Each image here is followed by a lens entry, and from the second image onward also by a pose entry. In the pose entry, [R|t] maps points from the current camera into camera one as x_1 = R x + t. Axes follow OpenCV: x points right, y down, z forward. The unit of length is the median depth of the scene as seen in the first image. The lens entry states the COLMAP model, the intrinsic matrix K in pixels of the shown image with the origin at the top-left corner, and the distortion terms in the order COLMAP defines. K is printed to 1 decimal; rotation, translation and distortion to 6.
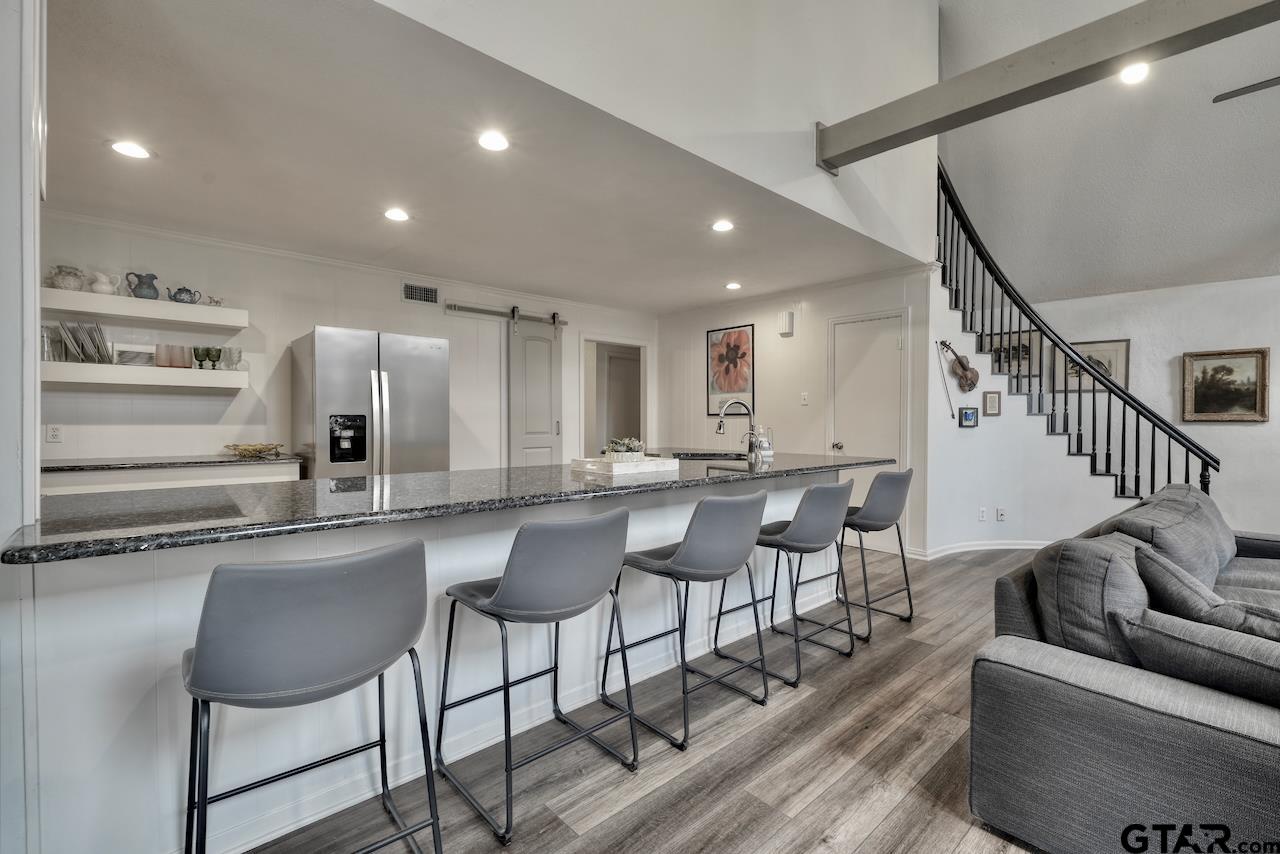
lens RADIAL K [[565.6, 0, 645.3], [0, 565.6, 427.3], [0, 0, 1]] dist [0.001855, -0.000666]
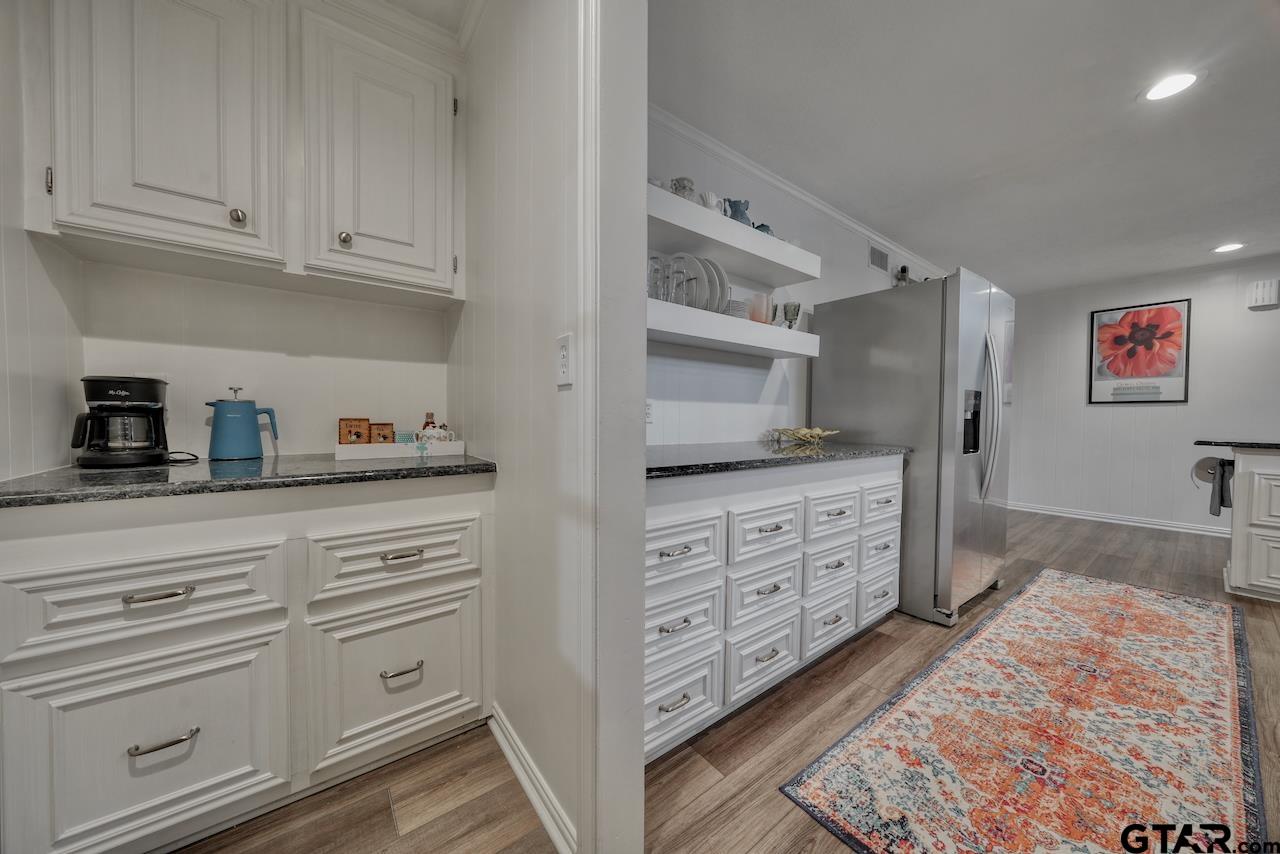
lens RADIAL K [[428.6, 0, 640.0], [0, 428.6, 427.0], [0, 0, 1]] dist [-0.007965, 0.002096]
pose [[0.995035, 0.010432, -0.098974, -0.850085], [-0.008971, 0.999844, 0.015195, 0.020241], [0.099117, -0.014232, 0.994974, 0.368556]]
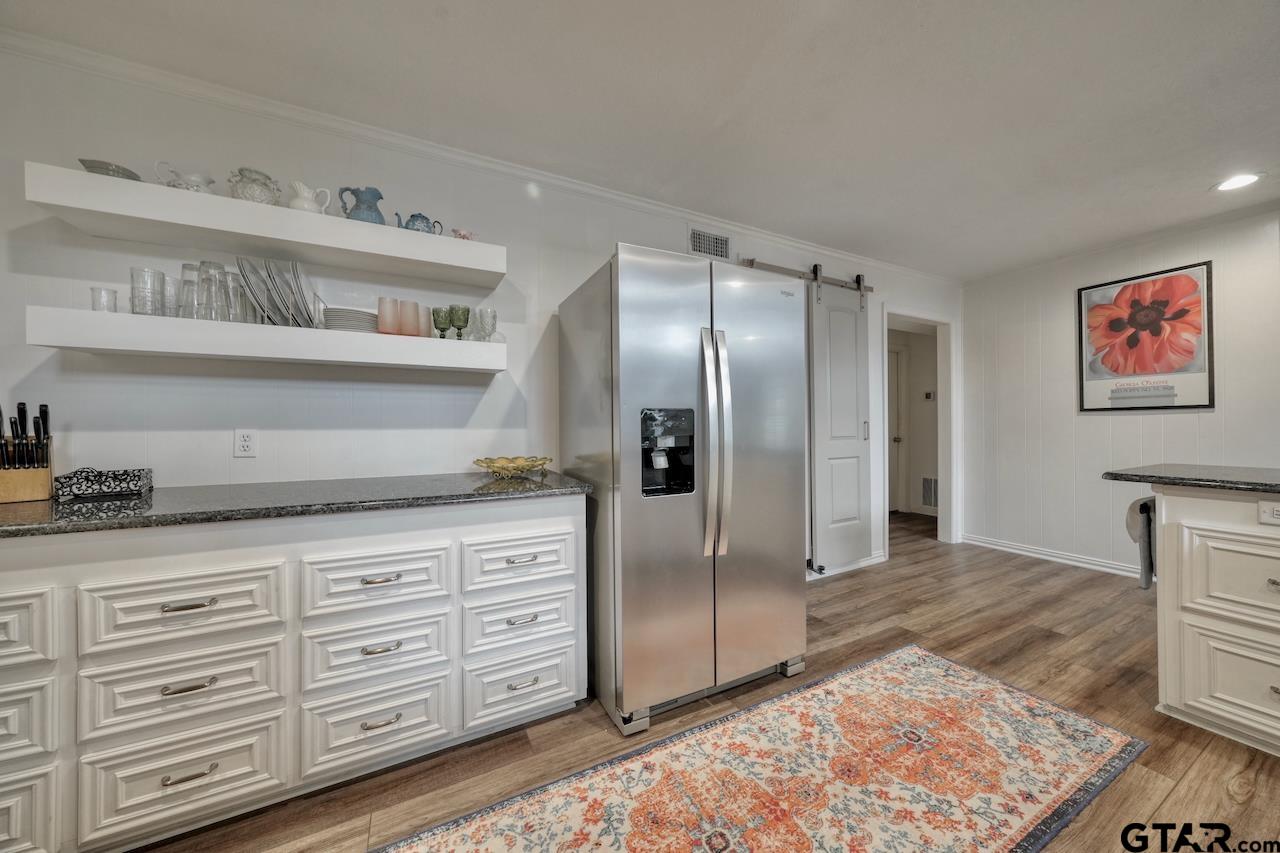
lens RADIAL K [[431.7, 0, 643.0], [0, 431.7, 424.8], [0, 0, 1]] dist [-0.001628, 0.000175]
pose [[0.964619, -0.008817, -0.263499, -0.410152], [0.005339, 0.999889, -0.013910, -0.000322], [0.263593, 0.012011, 0.964559, 0.552410]]
